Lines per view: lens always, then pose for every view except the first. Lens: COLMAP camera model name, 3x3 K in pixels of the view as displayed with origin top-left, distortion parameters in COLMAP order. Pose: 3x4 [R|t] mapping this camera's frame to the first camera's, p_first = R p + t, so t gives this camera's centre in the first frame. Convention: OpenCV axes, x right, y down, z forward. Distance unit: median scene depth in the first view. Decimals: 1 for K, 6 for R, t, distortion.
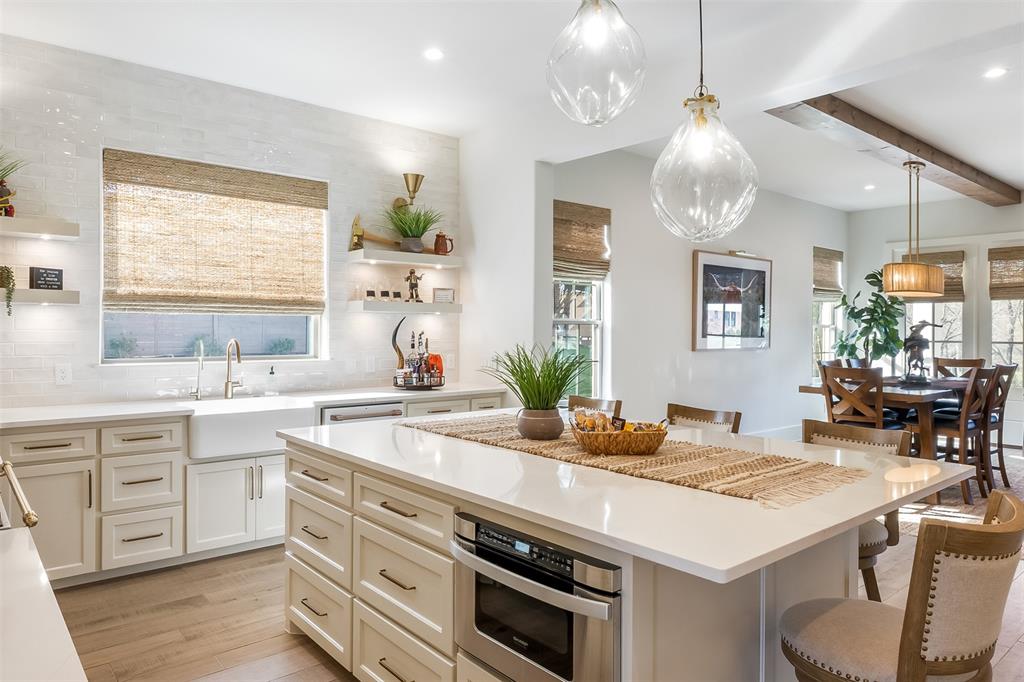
lens RADIAL K [[664.8, 0, 487.3], [0, 664.8, 331.7], [0, 0, 1]] dist [-0.002977, -0.001347]
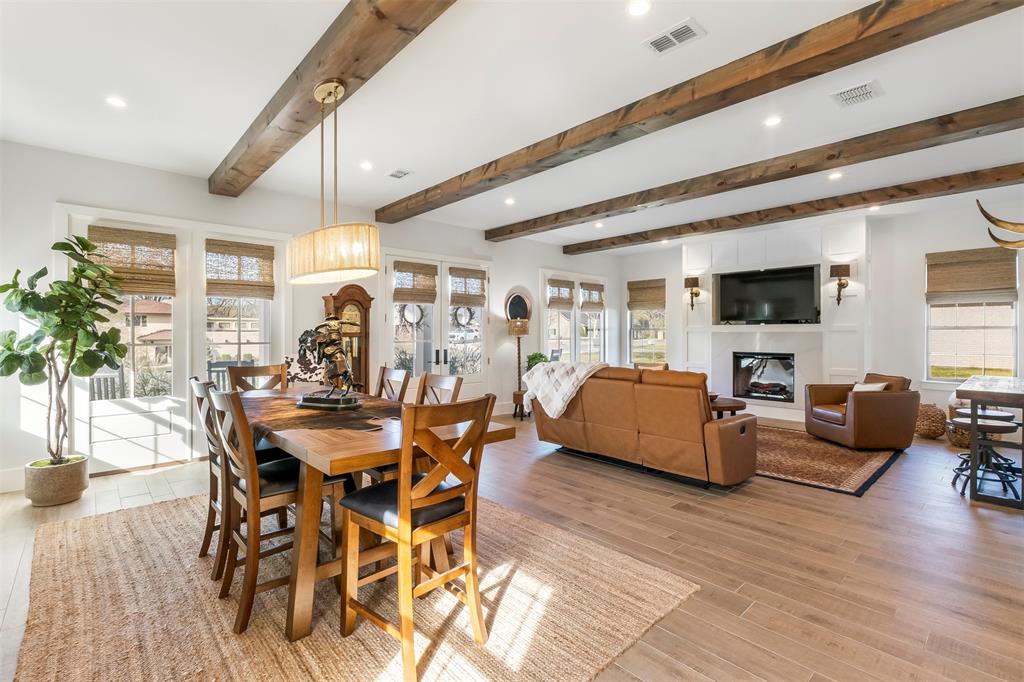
lens RADIAL K [[461.5, 0, 510.2], [0, 461.5, 330.7], [0, 0, 1]] dist [-0.008529, 0.000234]
pose [[-0.058644, -0.001265, 0.998278, 0.192184], [0.003429, 0.999993, 0.001469, -0.002069], [-0.998273, 0.003509, -0.058640, 1.017478]]
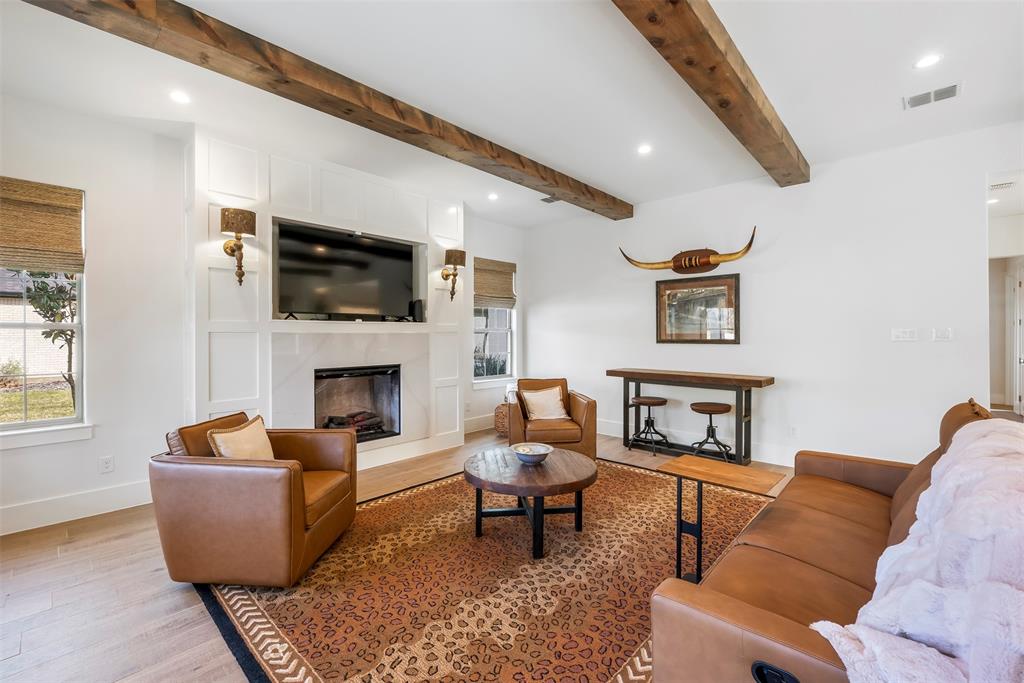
lens RADIAL K [[433.5, 0, 512.7], [0, 433.5, 335.4], [0, 0, 1]] dist [-0.009926, 0.000148]
pose [[-0.990580, -0.002541, -0.136912, 1.485022], [-0.003124, 0.999987, 0.004048, 0.007182], [0.136899, 0.004437, -0.990575, 1.014782]]
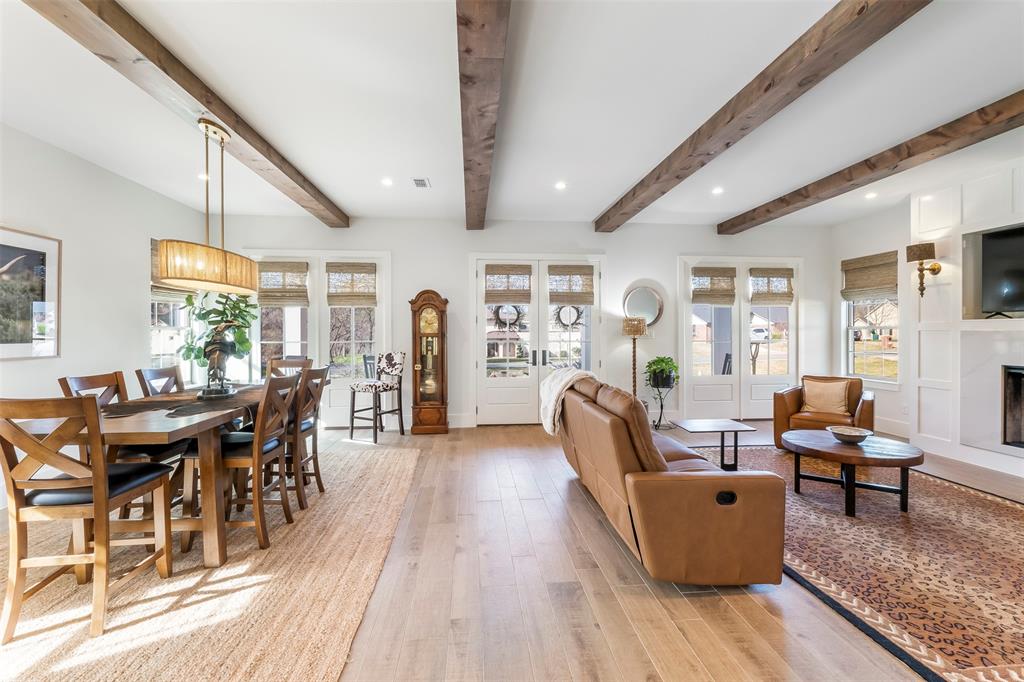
lens RADIAL K [[433.5, 0, 512.7], [0, 433.5, 334.9], [0, 0, 1]] dist [-0.009926, 0.000148]
pose [[0.556990, -0.010279, 0.830455, 0.490360], [0.008457, 0.999942, 0.006704, 0.001502], [-0.830476, 0.003289, 0.557045, 0.486372]]
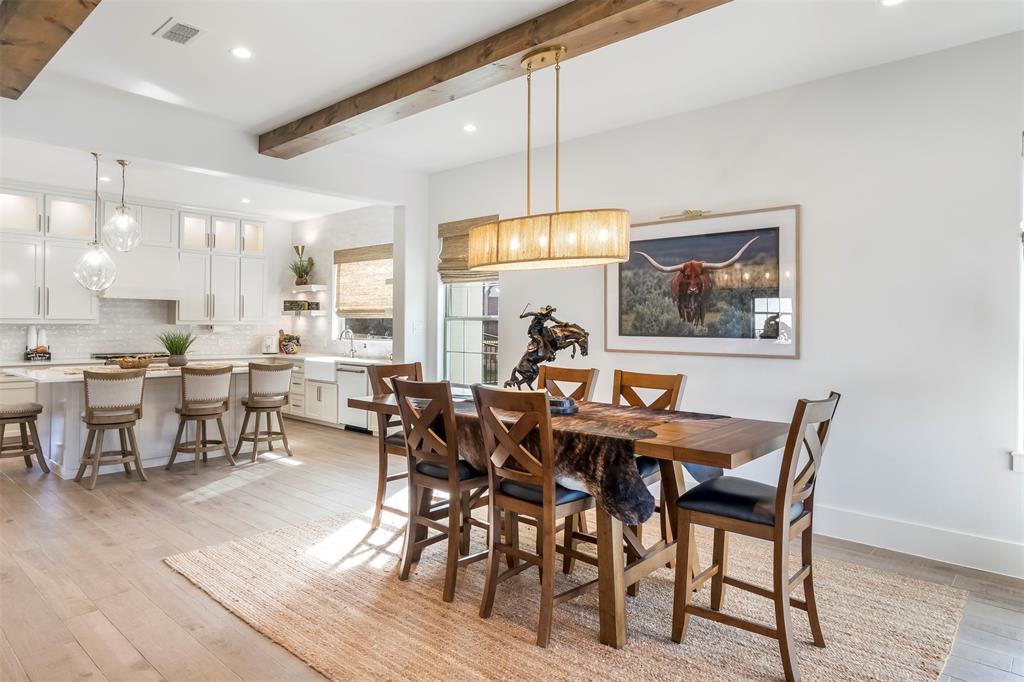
lens RADIAL K [[612.2, 0, 508.2], [0, 612.2, 323.1], [0, 0, 1]] dist [-0.001398, -0.000076]
pose [[0.150114, -0.008033, -0.988636, 1.445153], [-0.010675, 0.999896, -0.009745, 0.003791], [0.988611, 0.012016, 0.150013, 1.069985]]
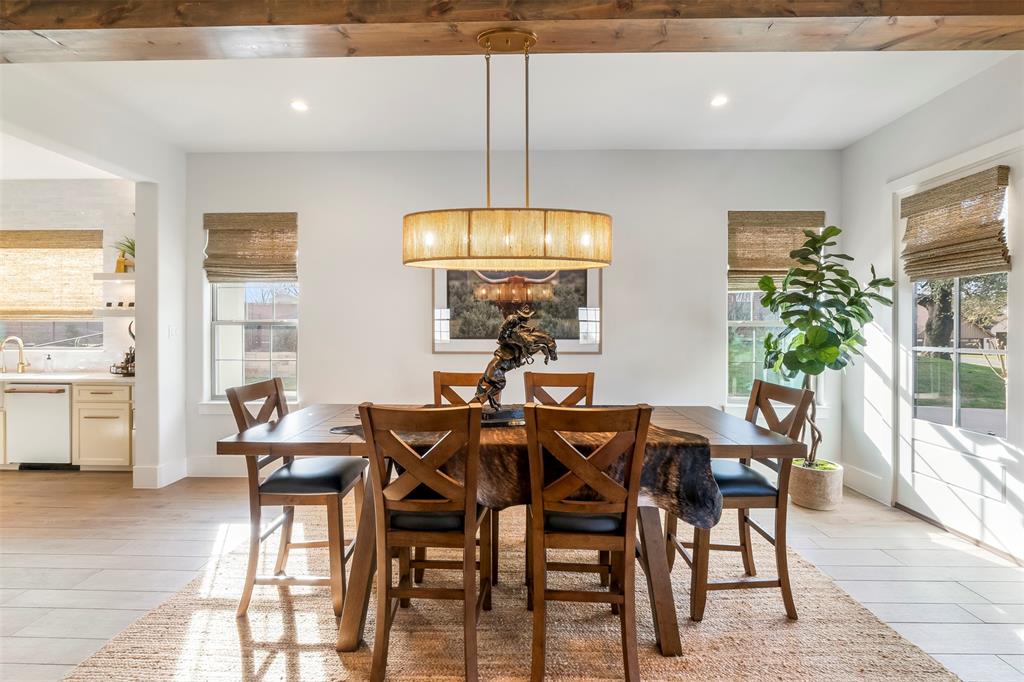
lens RADIAL K [[435.1, 0, 509.4], [0, 435.1, 332.9], [0, 0, 1]] dist [-0.005036, -0.000449]
pose [[0.759540, -0.000459, -0.650461, 1.069763], [-0.000996, 0.999998, -0.001869, 0.002958], [0.650460, 0.002068, 0.759537, 0.869336]]
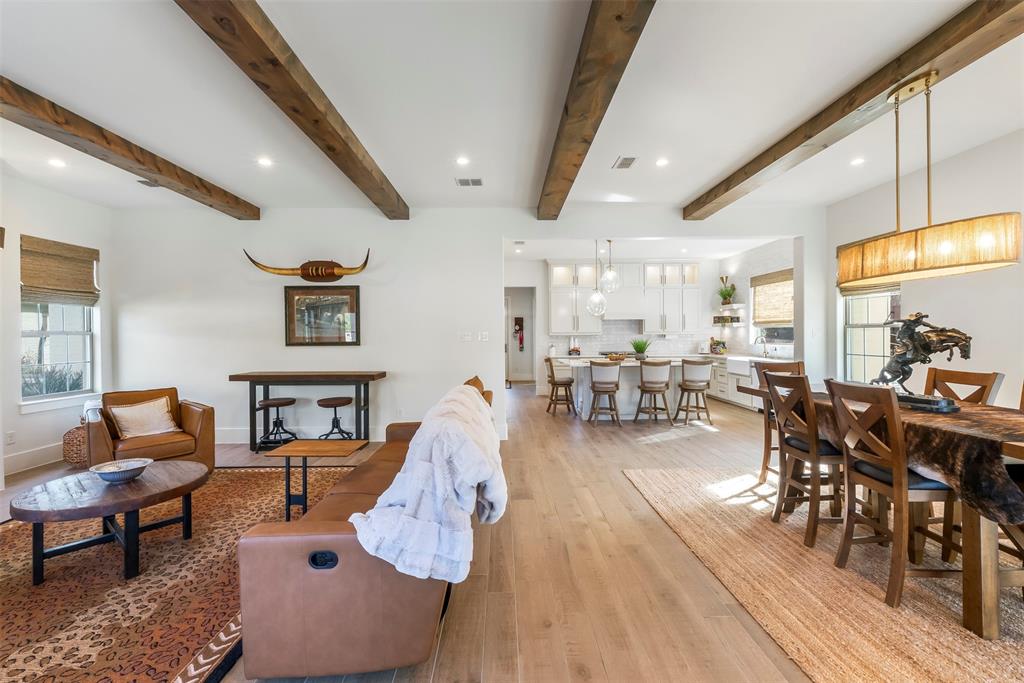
lens RADIAL K [[433.4, 0, 513.8], [0, 433.4, 337.6], [0, 0, 1]] dist [-0.005351, 0.000316]
pose [[-0.616611, 0.005441, -0.787249, 1.499516], [0.002741, 0.999985, 0.004764, 0.003924], [0.787263, 0.000780, -0.616617, 1.149279]]
